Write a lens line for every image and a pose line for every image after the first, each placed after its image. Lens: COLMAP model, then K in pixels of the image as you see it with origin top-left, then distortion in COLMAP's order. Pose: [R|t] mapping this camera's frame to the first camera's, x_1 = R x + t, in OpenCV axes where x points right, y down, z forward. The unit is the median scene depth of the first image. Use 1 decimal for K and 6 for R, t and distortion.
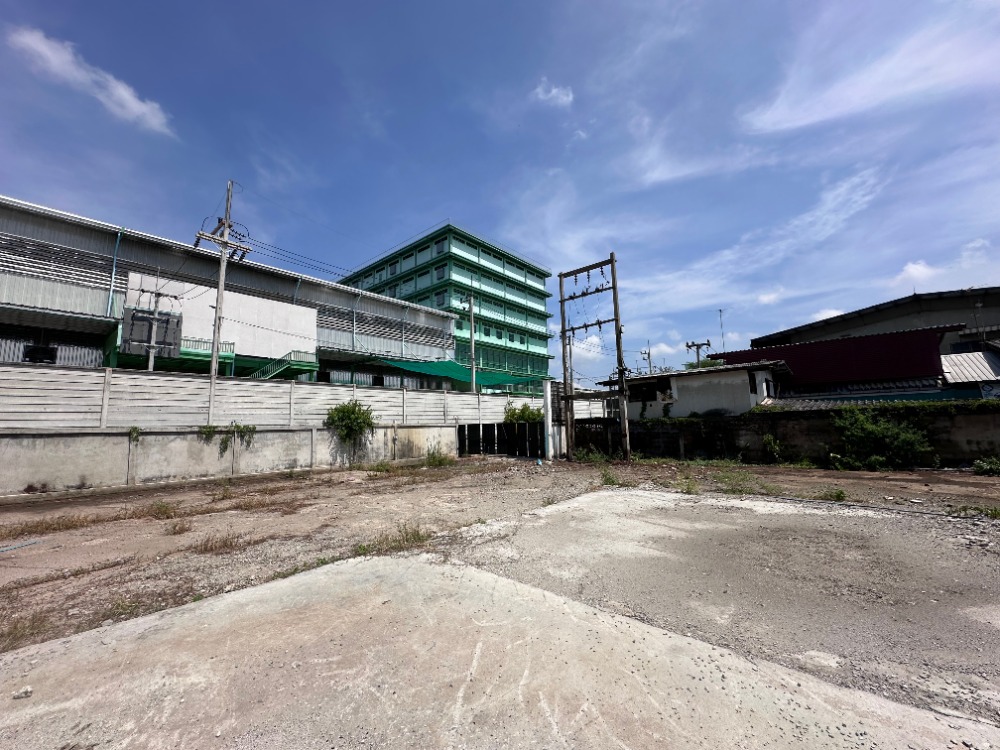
lens RADIAL K [[399.5, 0, 499.0], [0, 399.5, 376.8], [0, 0, 1]] dist [-0.002362, 0.000409]
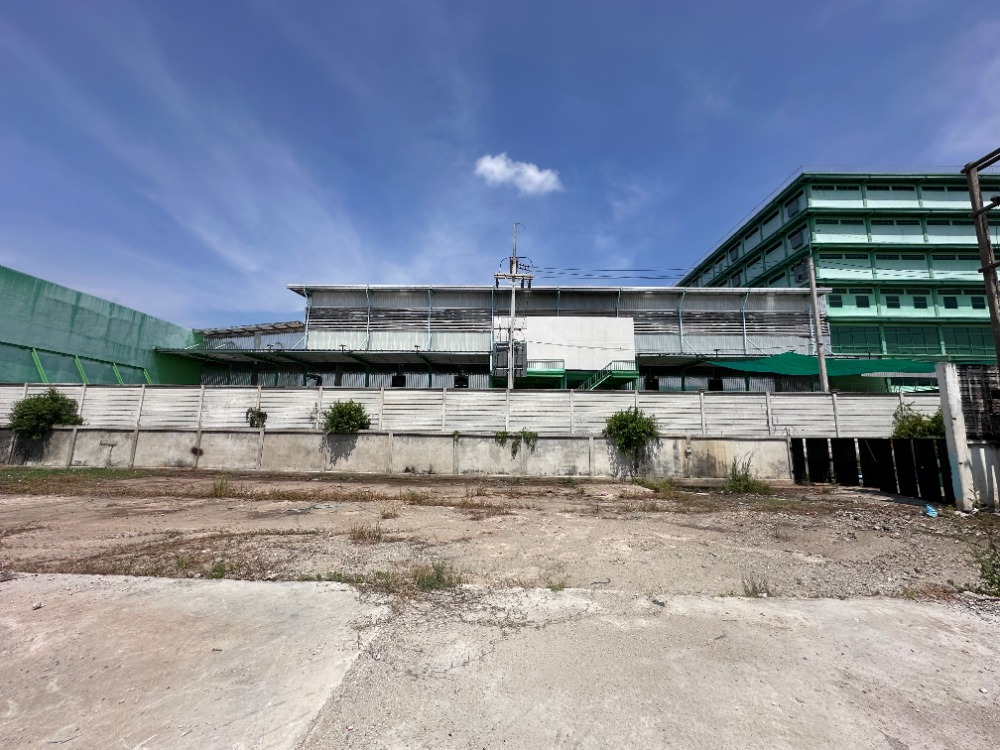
lens RADIAL K [[399.5, 0, 499.0], [0, 399.5, 376.8], [0, 0, 1]] dist [-0.002362, 0.000409]
pose [[0.643360, -0.079883, -0.761385, 0.117844], [0.064344, 0.996664, -0.050199, 0.012574], [0.762855, -0.016694, 0.646354, 0.142540]]
